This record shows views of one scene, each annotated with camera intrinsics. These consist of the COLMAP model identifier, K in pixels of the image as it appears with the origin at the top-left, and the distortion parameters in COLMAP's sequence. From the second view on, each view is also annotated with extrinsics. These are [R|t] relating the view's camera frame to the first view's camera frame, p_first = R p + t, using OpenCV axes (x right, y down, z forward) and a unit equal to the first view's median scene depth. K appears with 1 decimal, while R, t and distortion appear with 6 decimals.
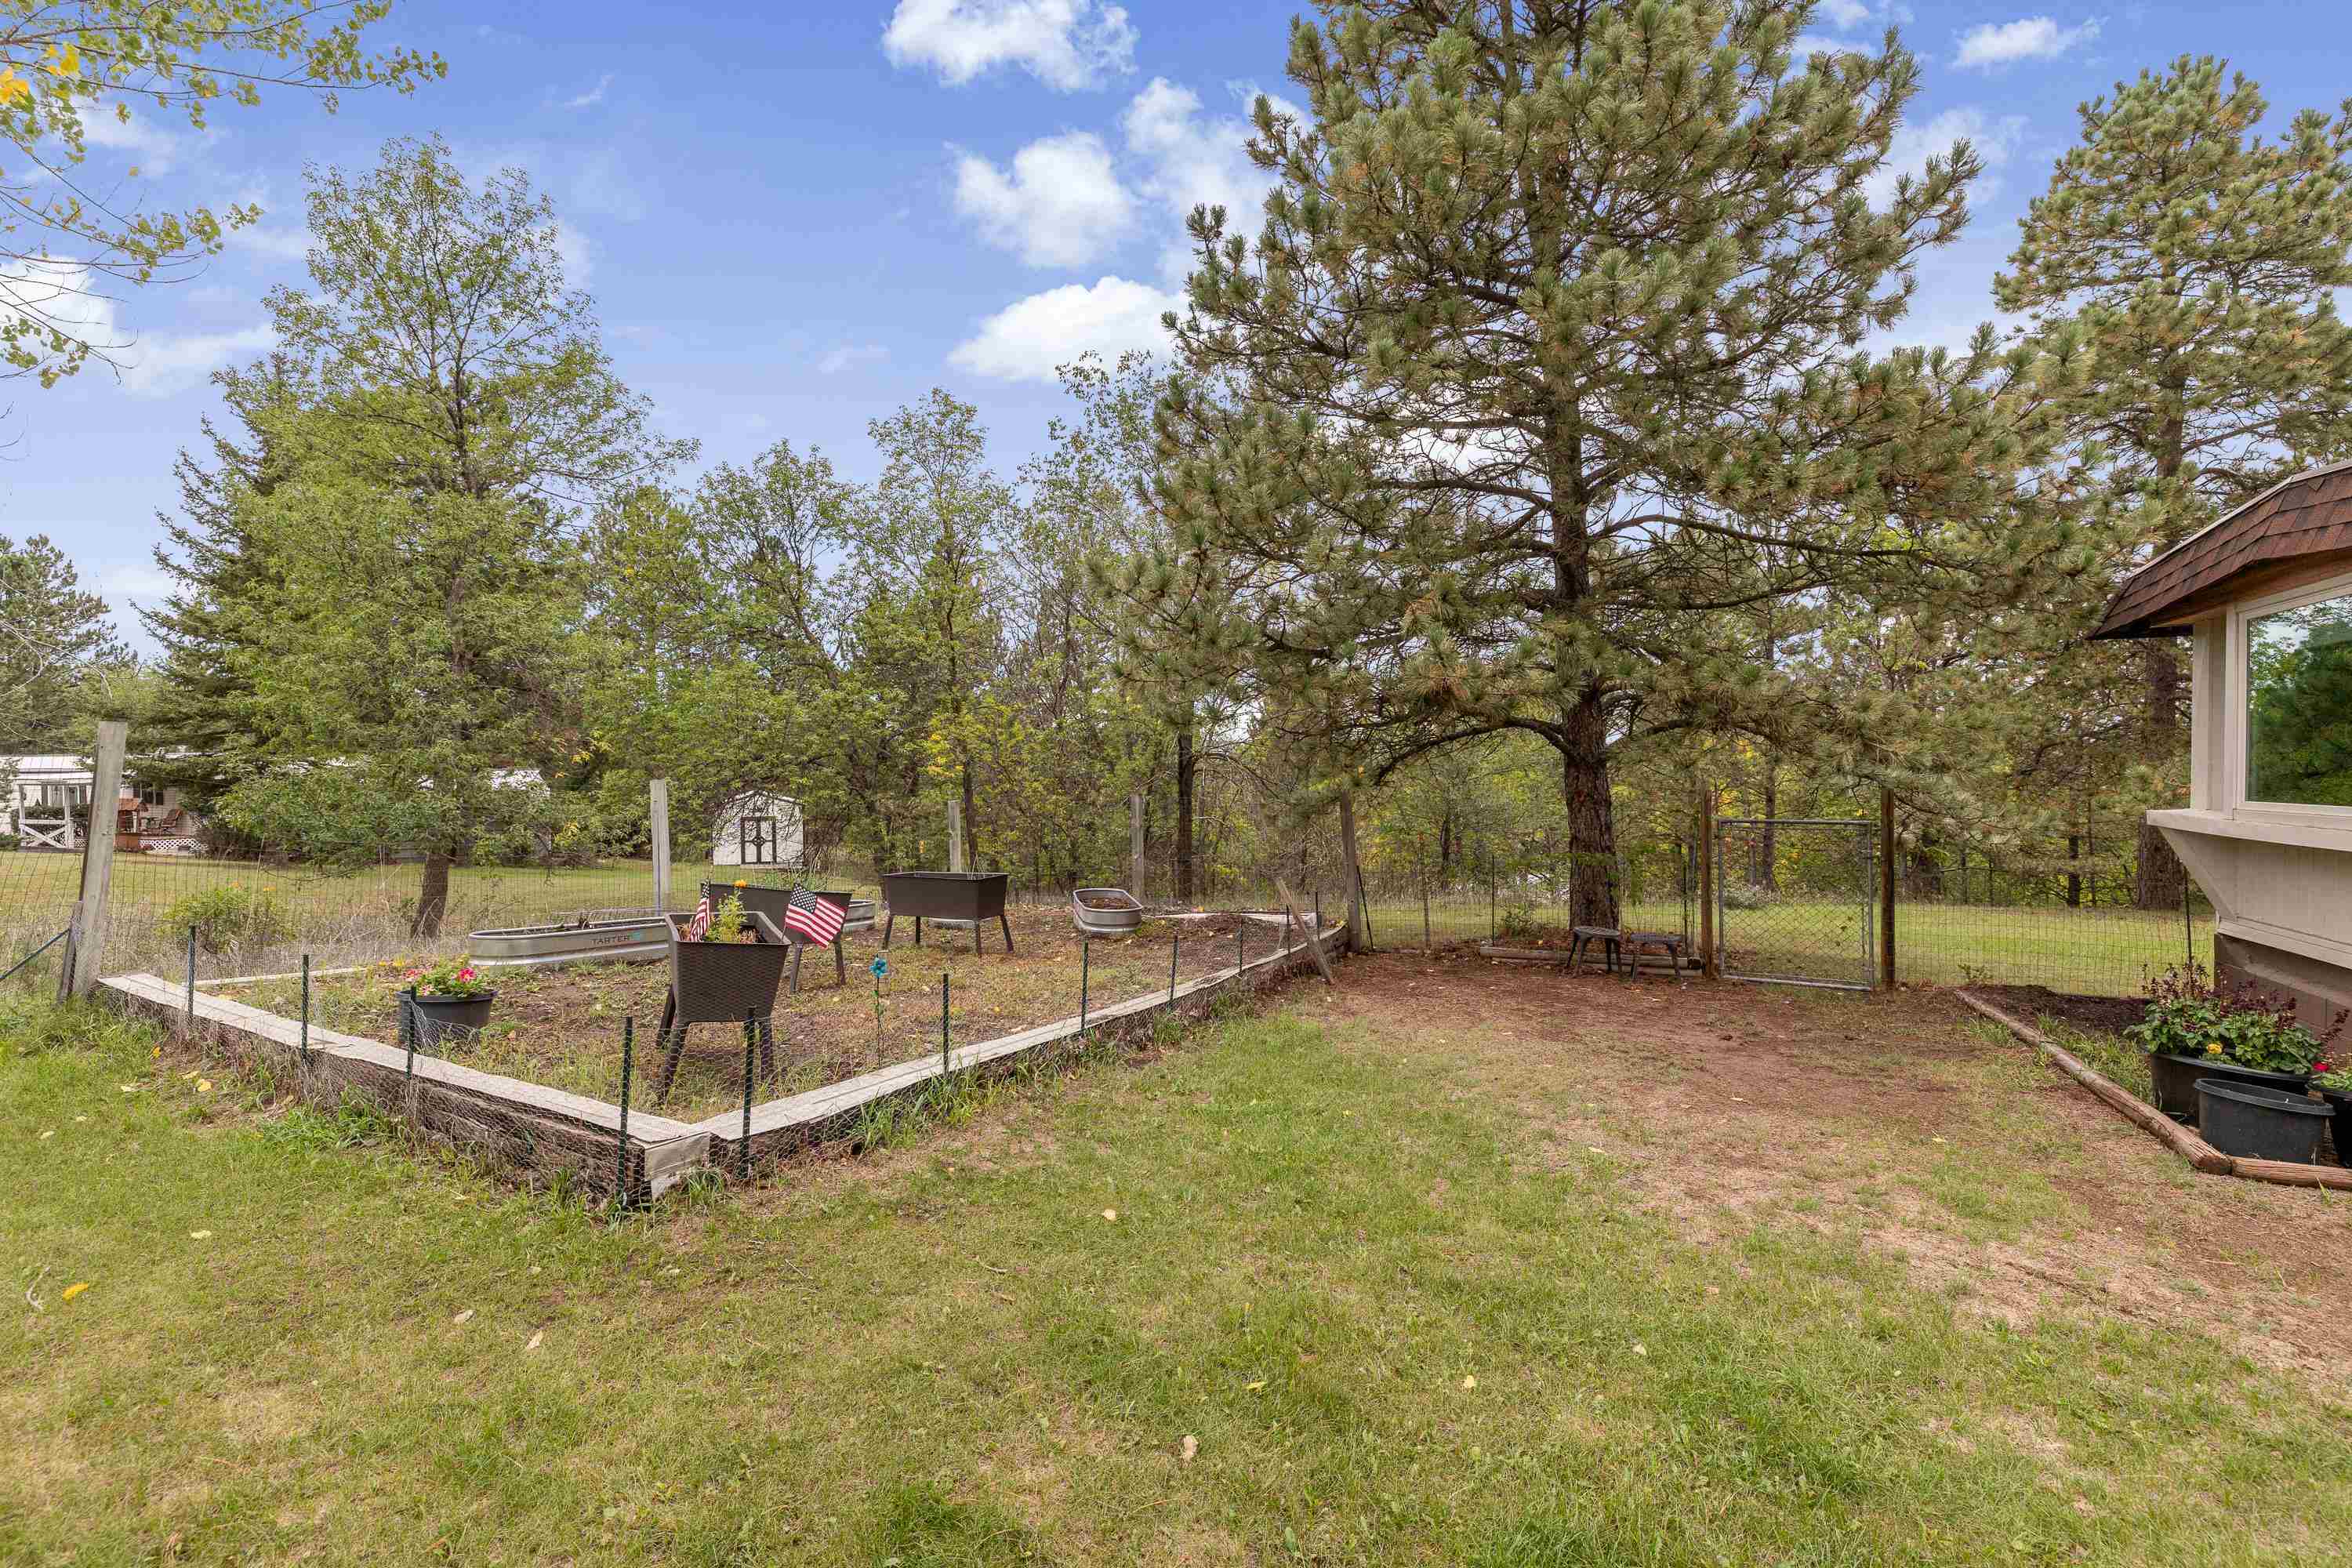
lens RADIAL K [[1005.3, 0, 1187.9], [0, 1005.3, 781.8], [0, 0, 1]] dist [-0.000300, -0.000203]
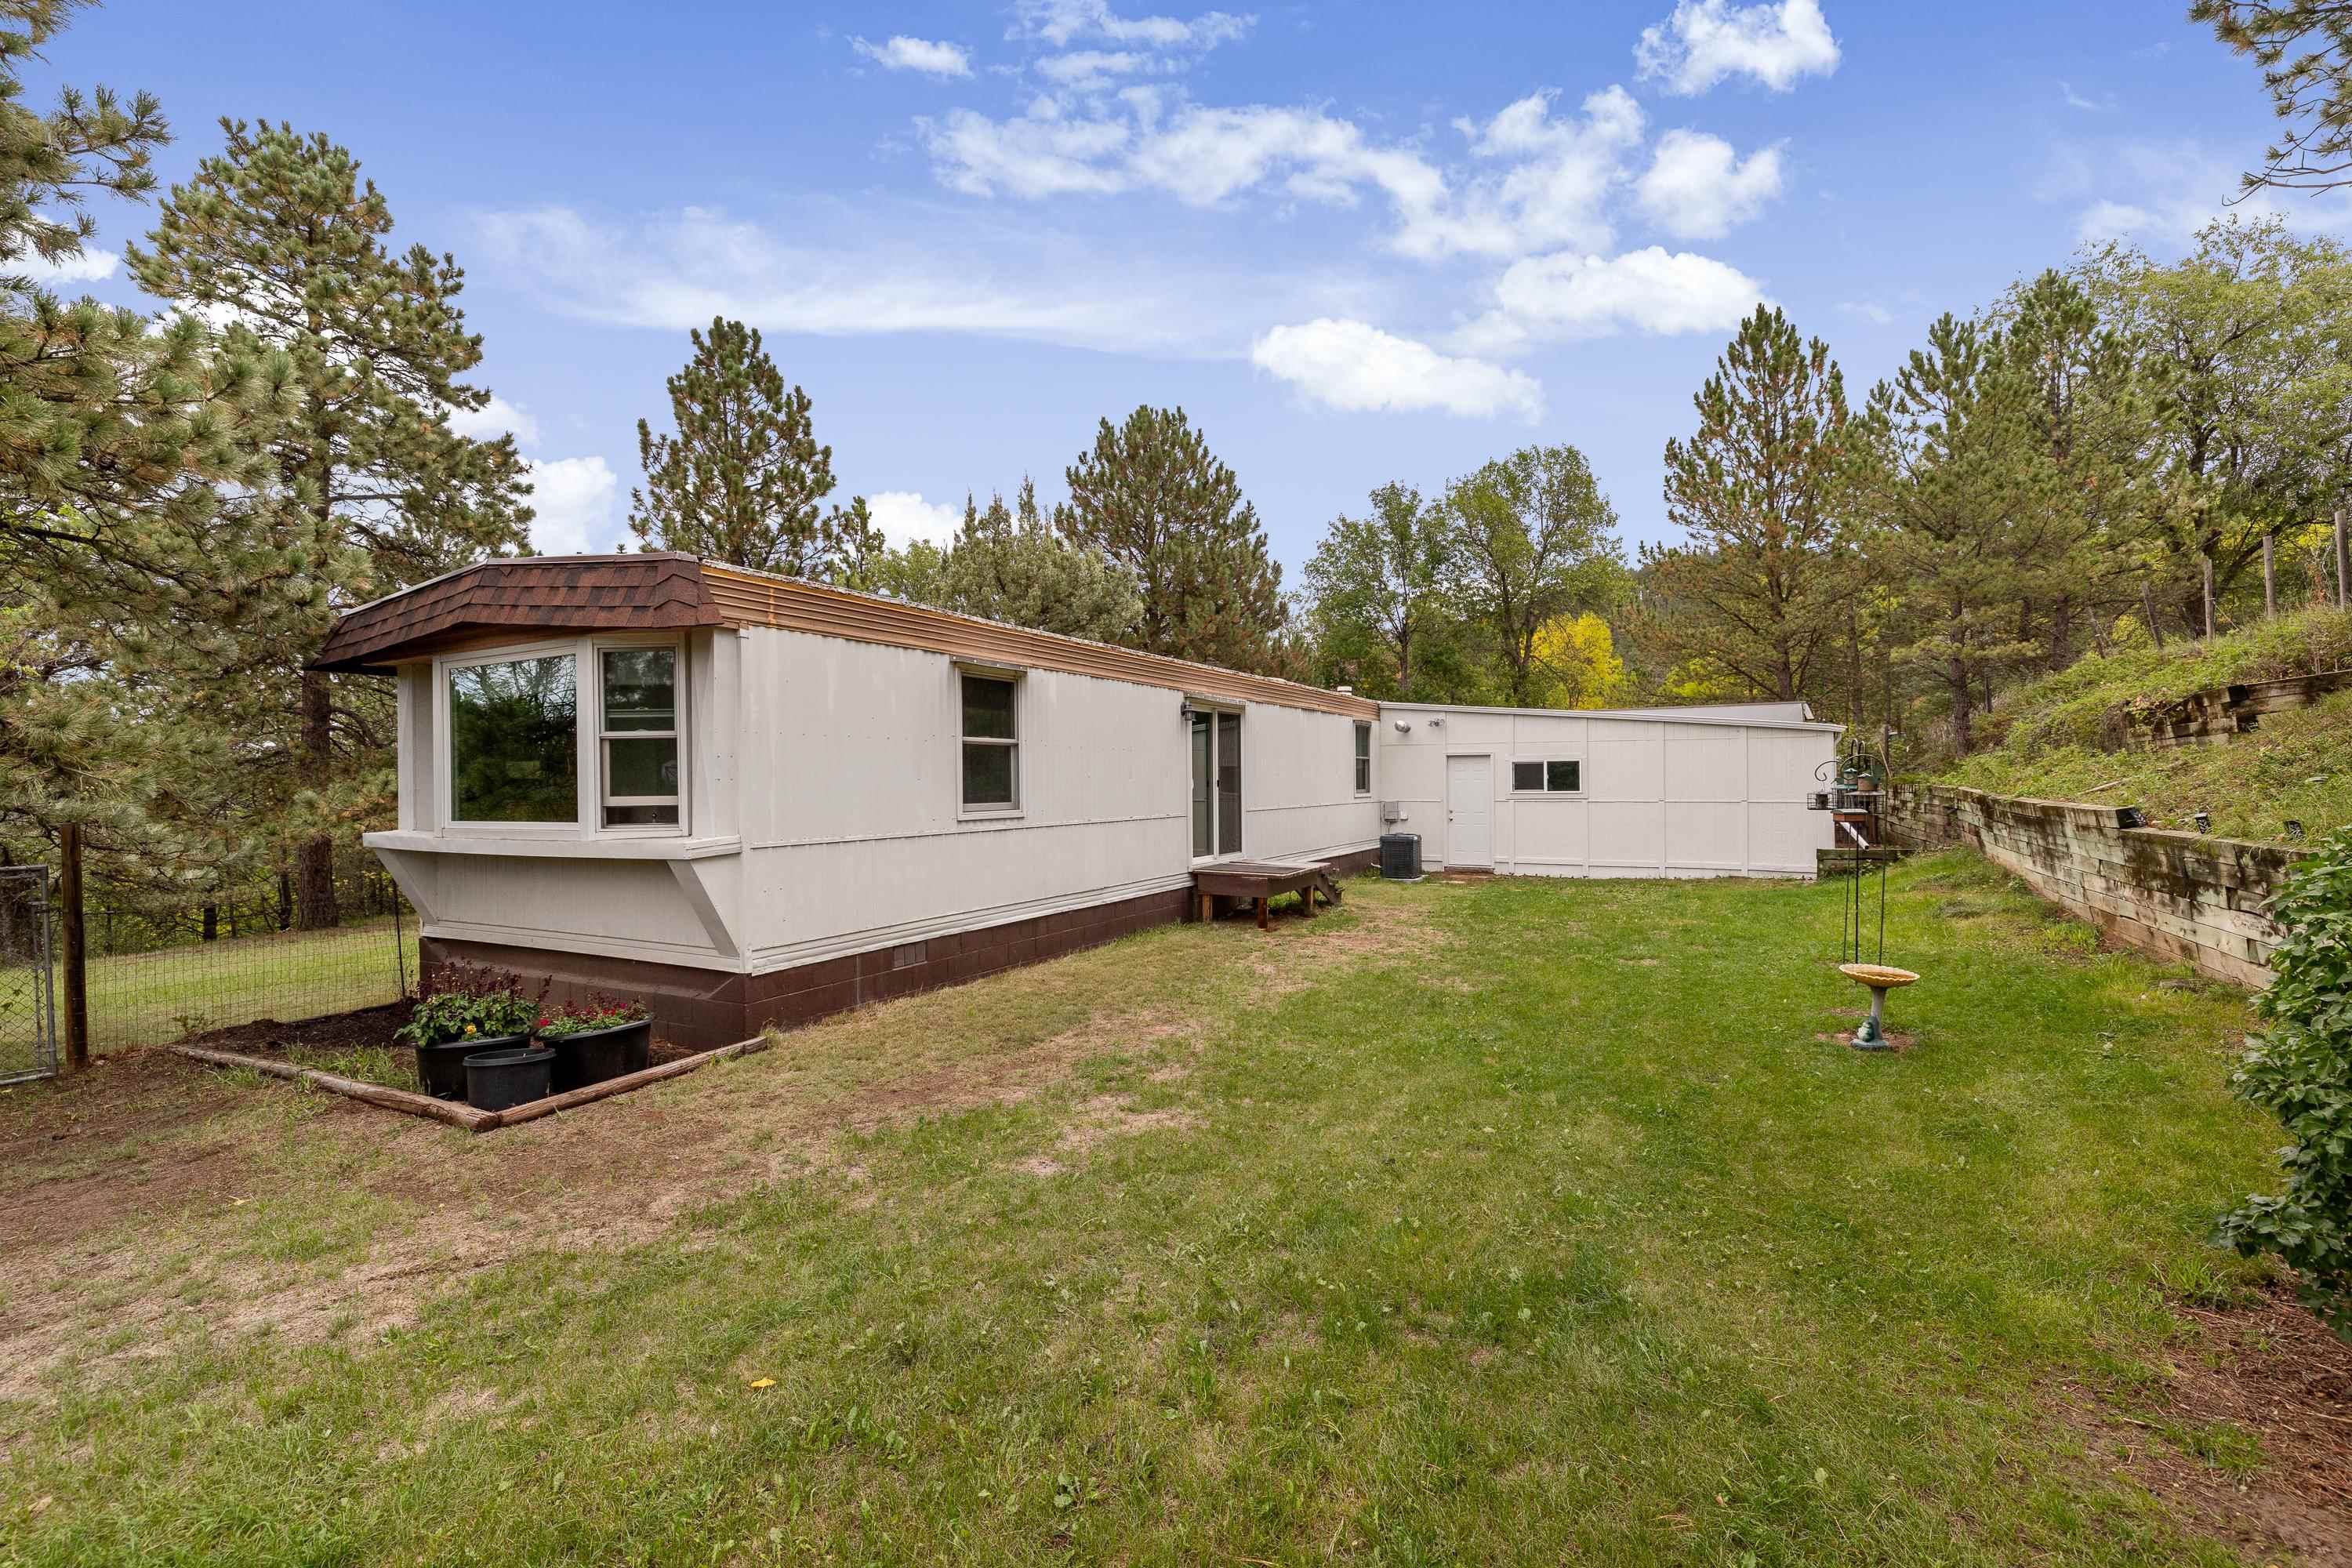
lens RADIAL K [[1005.3, 0, 1189.8], [0, 1005.3, 781.9], [0, 0, 1]] dist [-0.000300, -0.000203]
pose [[0.074358, -0.000767, 0.997231, -0.095759], [0.027021, 0.999634, -0.001246, -0.002853], [-0.996865, 0.027039, 0.074351, 0.051165]]
